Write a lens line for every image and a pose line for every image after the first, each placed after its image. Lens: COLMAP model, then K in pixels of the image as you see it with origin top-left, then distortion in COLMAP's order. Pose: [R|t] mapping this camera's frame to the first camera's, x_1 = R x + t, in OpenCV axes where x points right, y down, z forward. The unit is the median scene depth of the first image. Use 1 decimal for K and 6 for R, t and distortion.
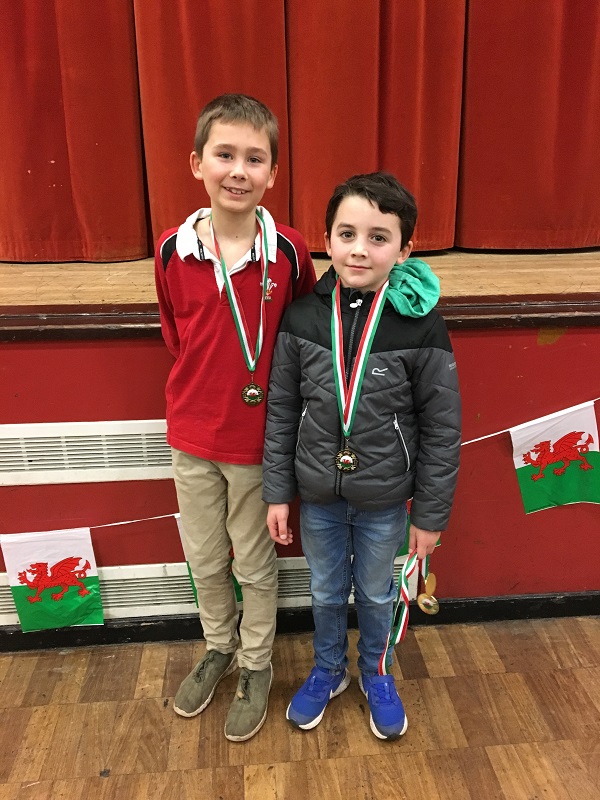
lens RADIAL K [[666.6, 0, 304.5], [0, 666.6, 401.9], [0, 0, 1]] dist [0.020309, -0.036161]
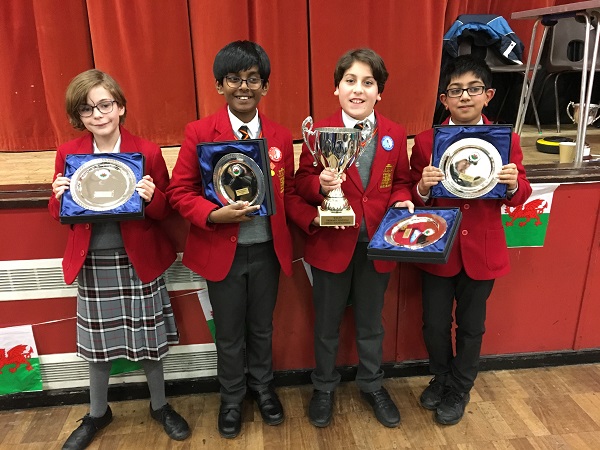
lens RADIAL K [[500.0, 0, 298.9], [0, 500.0, 220.3], [0, 0, 1]] dist [0.020309, -0.036161]
pose [[0.999741, -0.015302, 0.016862, 0.278995], [0.015941, 0.999135, -0.038412, -0.004780], [-0.016260, 0.038670, 0.999120, -0.178361]]
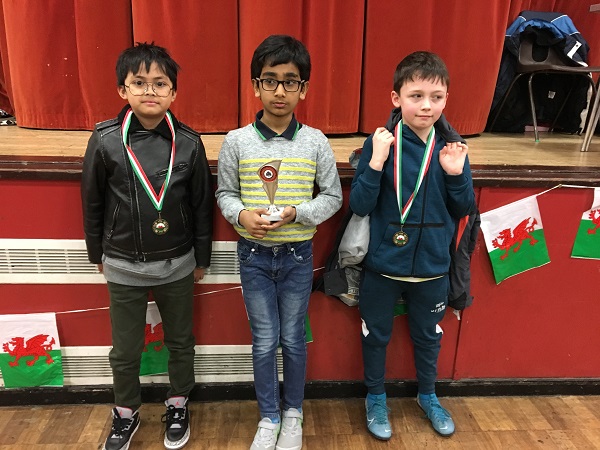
lens RADIAL K [[500.0, 0, 295.5], [0, 500.0, 227.9], [0, 0, 1]] dist [0.020309, -0.036161]
pose [[0.999105, 0.042289, -0.000771, 0.168946], [-0.042282, 0.998129, -0.044165, 0.031113], [-0.001098, 0.044158, 0.999024, -0.053503]]
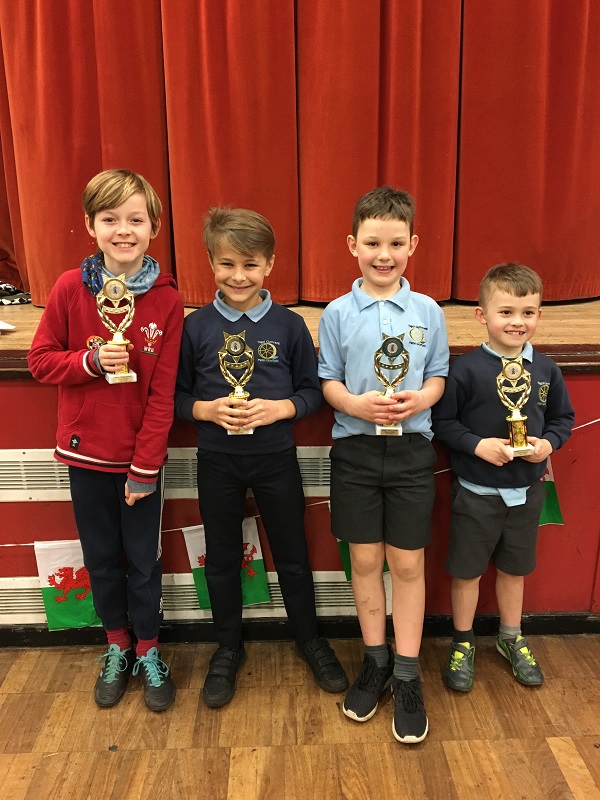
lens RADIAL K [[666.6, 0, 303.6], [0, 666.6, 399.2], [0, 0, 1]] dist [0.020309, -0.036161]
pose [[0.998630, 0.018133, -0.049077, 0.069394], [-0.020749, 0.998361, -0.053333, -0.001419], [0.048029, 0.054279, 0.997370, -0.160042]]
